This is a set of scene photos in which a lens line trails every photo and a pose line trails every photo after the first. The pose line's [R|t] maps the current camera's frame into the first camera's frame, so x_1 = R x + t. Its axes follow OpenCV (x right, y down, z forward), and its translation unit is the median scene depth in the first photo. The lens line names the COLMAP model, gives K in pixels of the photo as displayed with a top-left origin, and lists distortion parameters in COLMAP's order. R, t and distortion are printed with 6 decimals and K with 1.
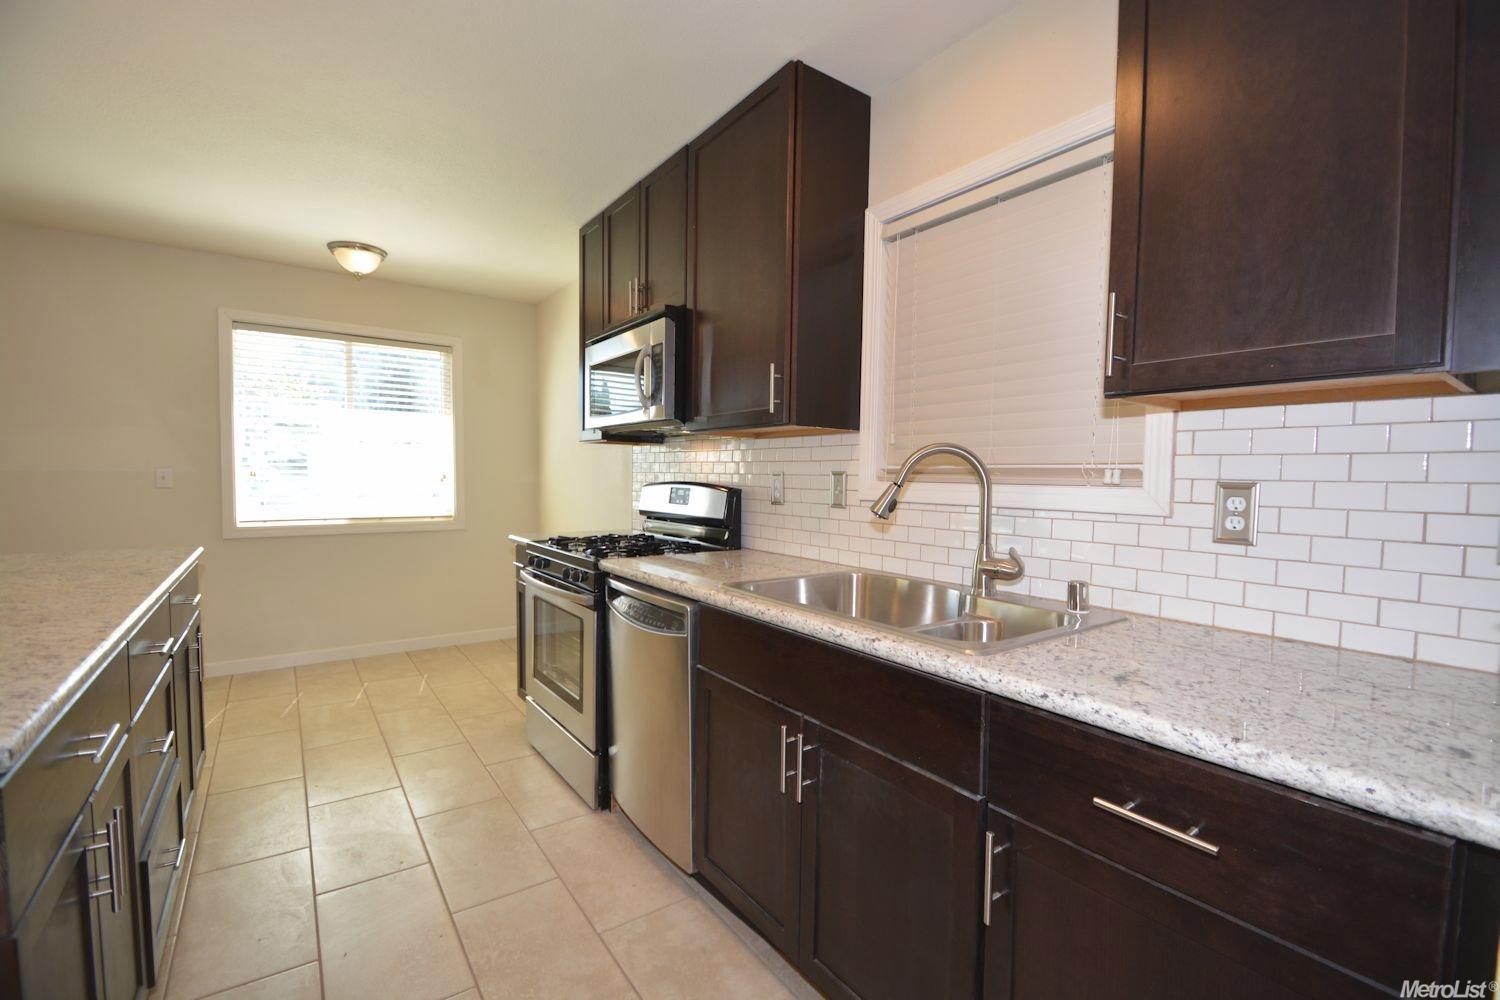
lens RADIAL K [[649.4, 0, 751.9], [0, 649.4, 504.2], [0, 0, 1]] dist [-0.003159, -0.003273]
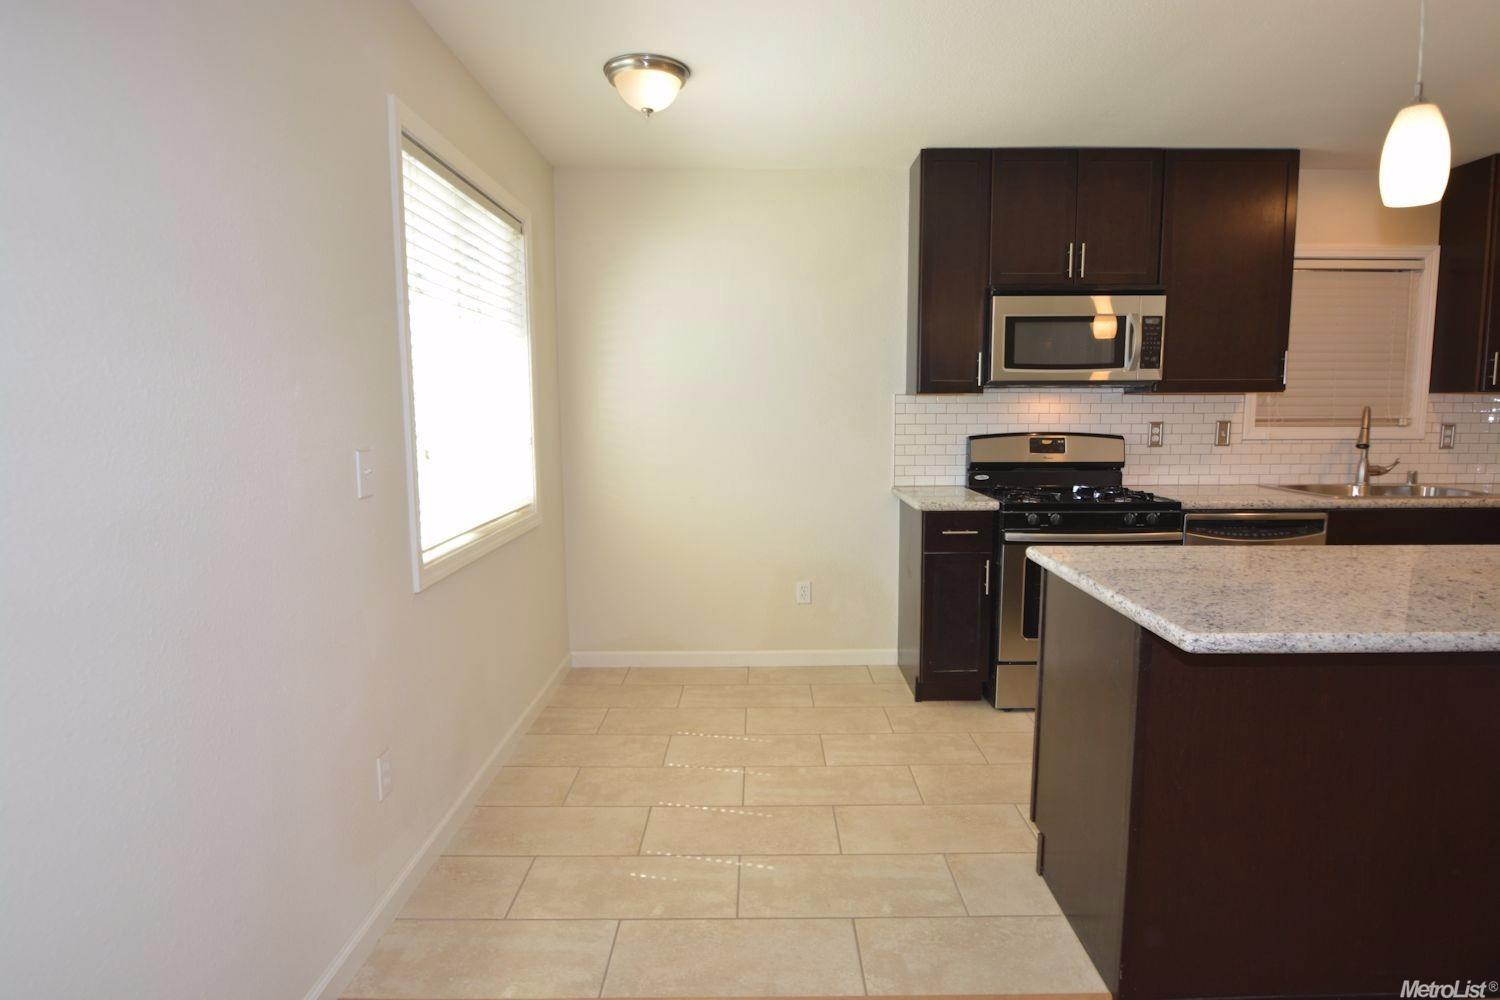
lens RADIAL K [[852.8, 0, 766.6], [0, 852.8, 489.8], [0, 0, 1]] dist [-0.000623, -0.002929]
pose [[0.586162, -0.100406, 0.803948, -2.928404], [0.047019, 0.994834, 0.089964, -0.169790], [-0.808828, -0.014933, 0.587855, 1.034823]]
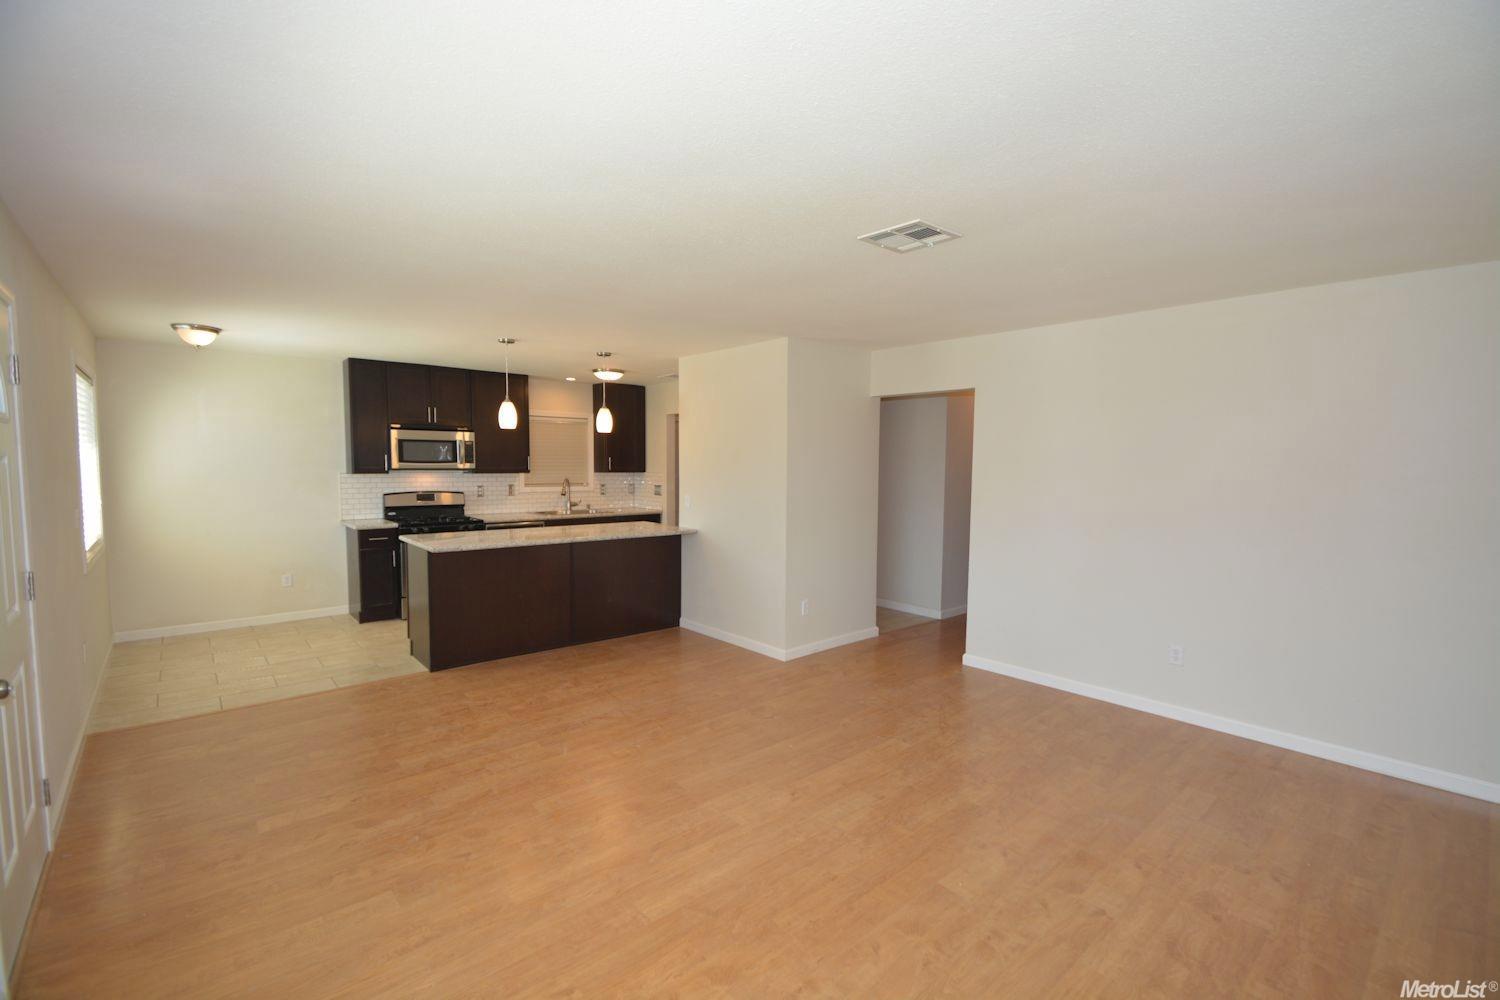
lens RADIAL K [[649.4, 0, 763.0], [0, 649.4, 508.9], [0, 0, 1]] dist [-0.003159, -0.003273]
pose [[-0.096708, -0.084093, 0.991754, -4.749637], [0.036150, 0.995470, 0.087933, -0.249366], [-0.994656, 0.044356, -0.093230, 0.071172]]
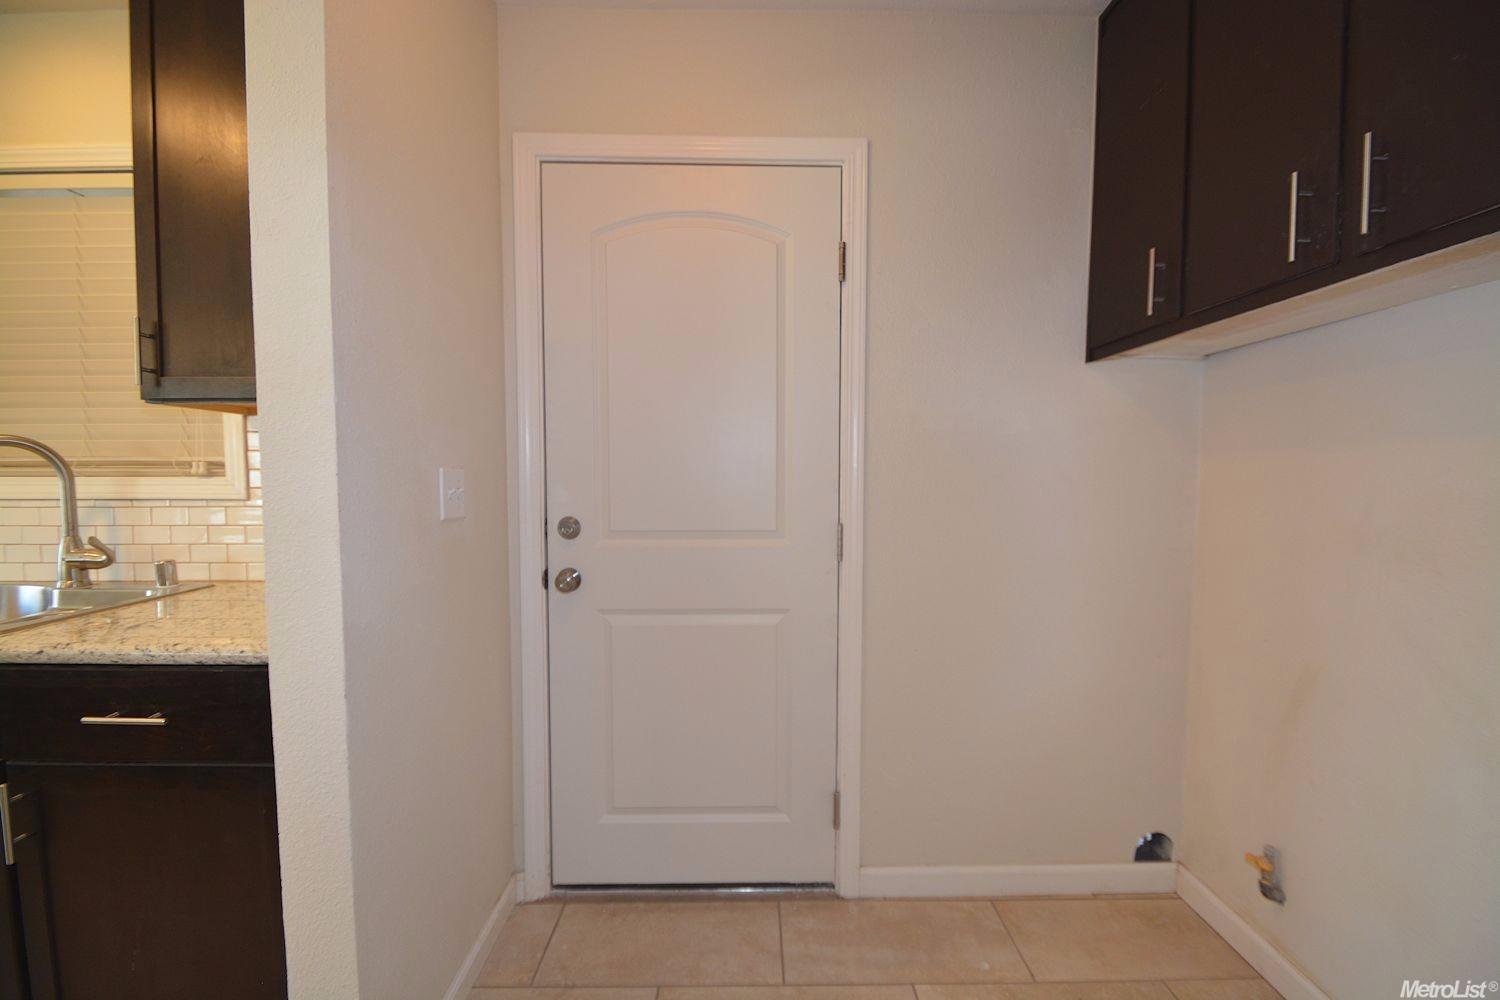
lens RADIAL K [[707.9, 0, 757.4], [0, 707.9, 501.5], [0, 0, 1]] dist [-0.000110, 0.000323]
pose [[0.596340, -0.057249, 0.800688, 0.129432], [0.043944, 0.998286, 0.038648, 0.012523], [-0.801528, 0.012138, 0.597834, -0.556092]]
